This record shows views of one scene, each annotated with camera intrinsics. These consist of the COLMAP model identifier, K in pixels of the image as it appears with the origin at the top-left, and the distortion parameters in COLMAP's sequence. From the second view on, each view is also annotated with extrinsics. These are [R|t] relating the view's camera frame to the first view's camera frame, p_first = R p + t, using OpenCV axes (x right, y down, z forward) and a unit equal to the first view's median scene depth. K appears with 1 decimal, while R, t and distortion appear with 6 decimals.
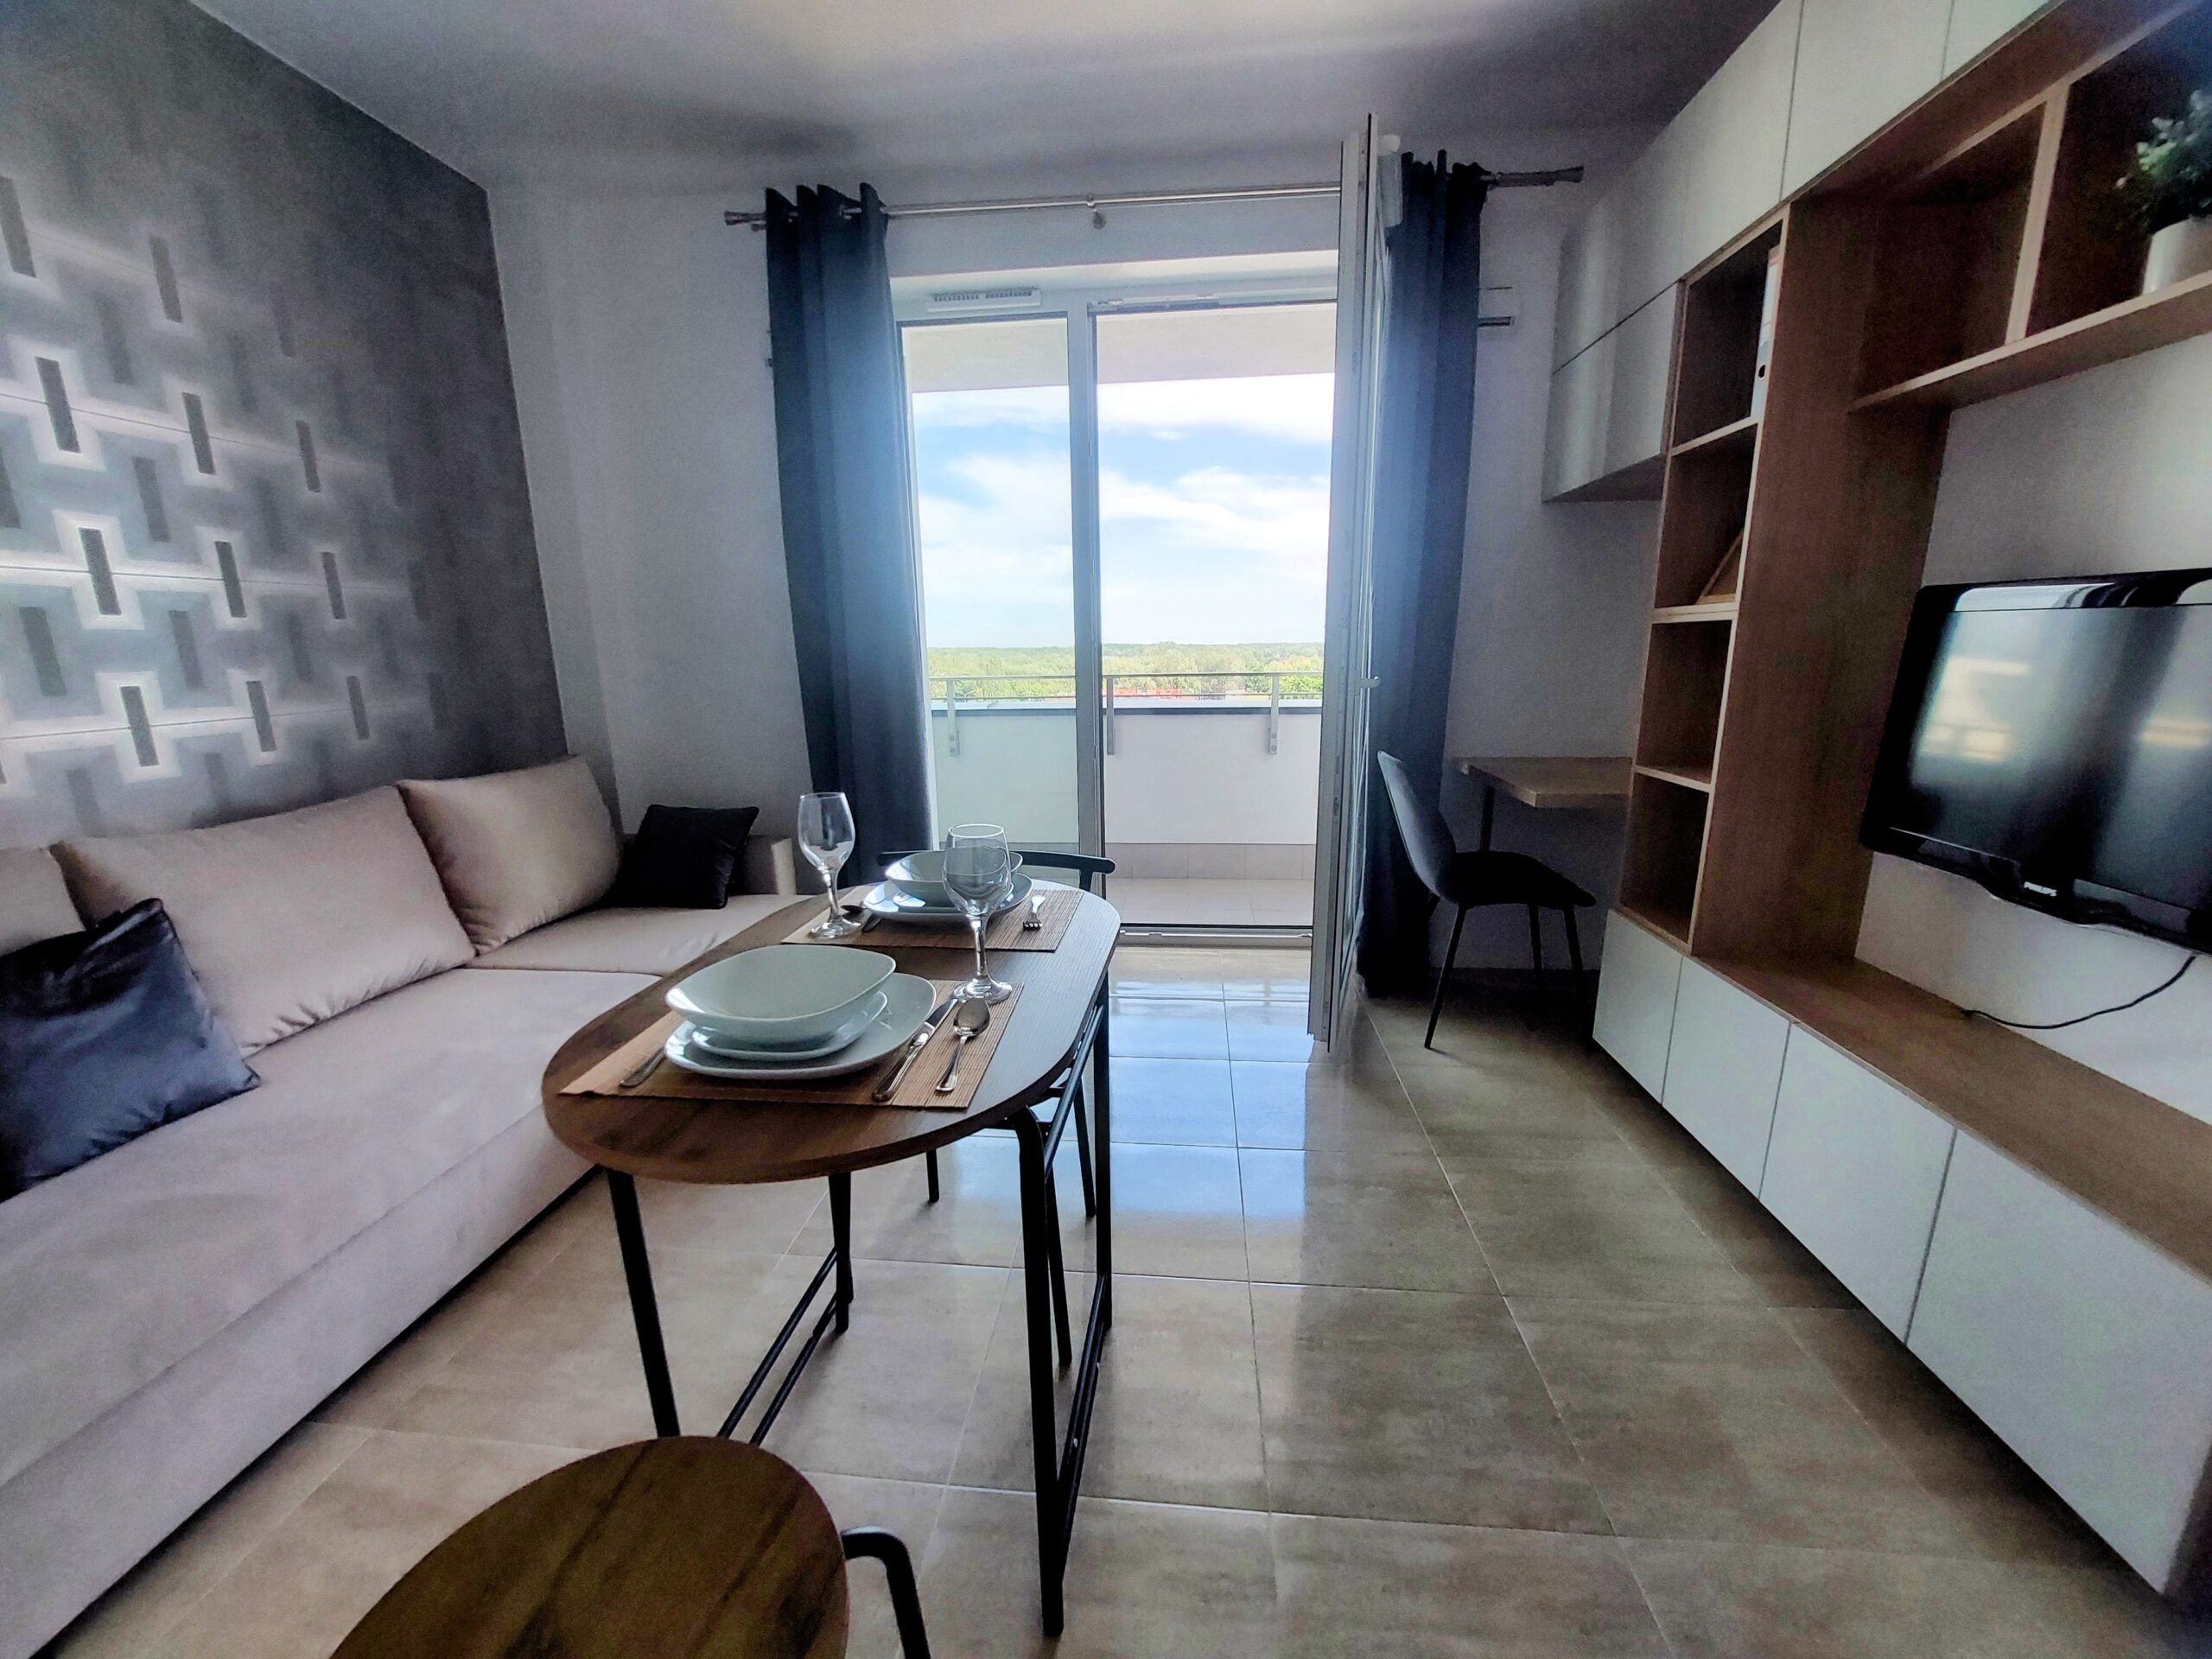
lens RADIAL K [[887.1, 0, 1107.4], [0, 887.1, 841.5], [0, 0, 1]] dist [-0.010342, 0.000260]
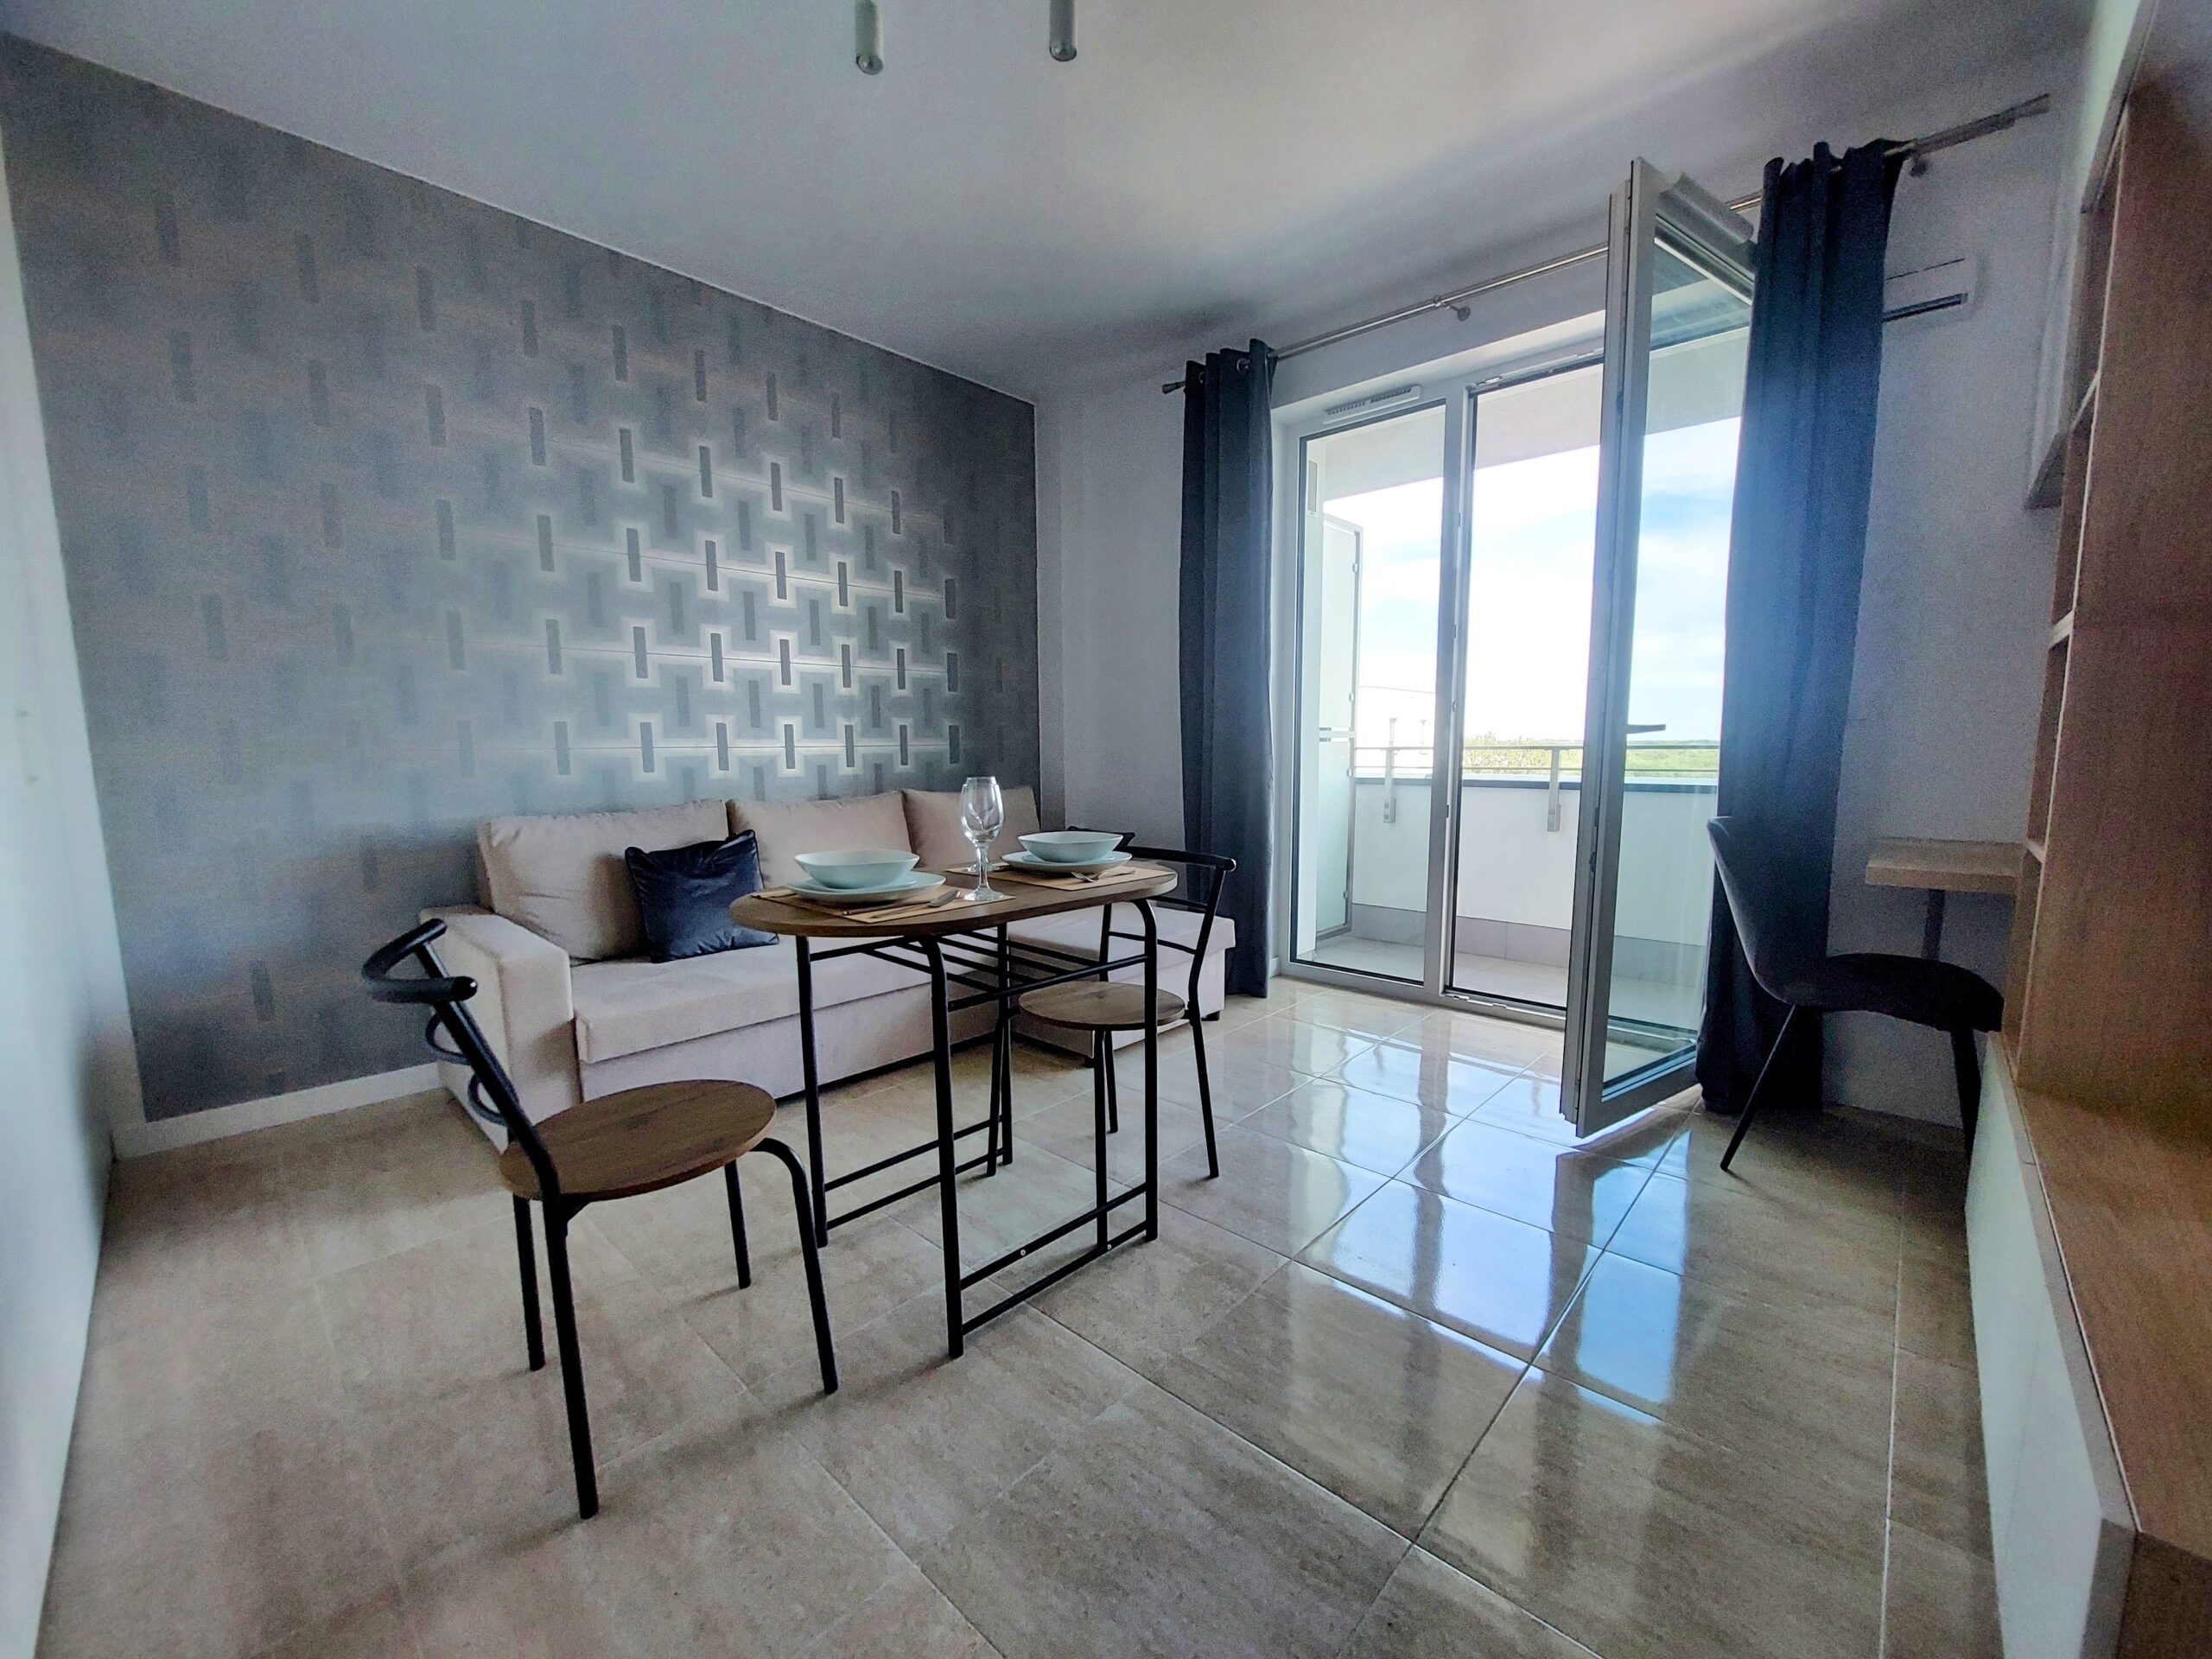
lens RADIAL K [[887.1, 0, 1111.1], [0, 887.1, 847.0], [0, 0, 1]] dist [-0.010342, 0.000260]
pose [[0.802794, 0.079950, -0.590872, 0.425737], [-0.134393, 0.989732, -0.048675, 0.059748], [0.580913, 0.118485, 0.805296, -0.042469]]
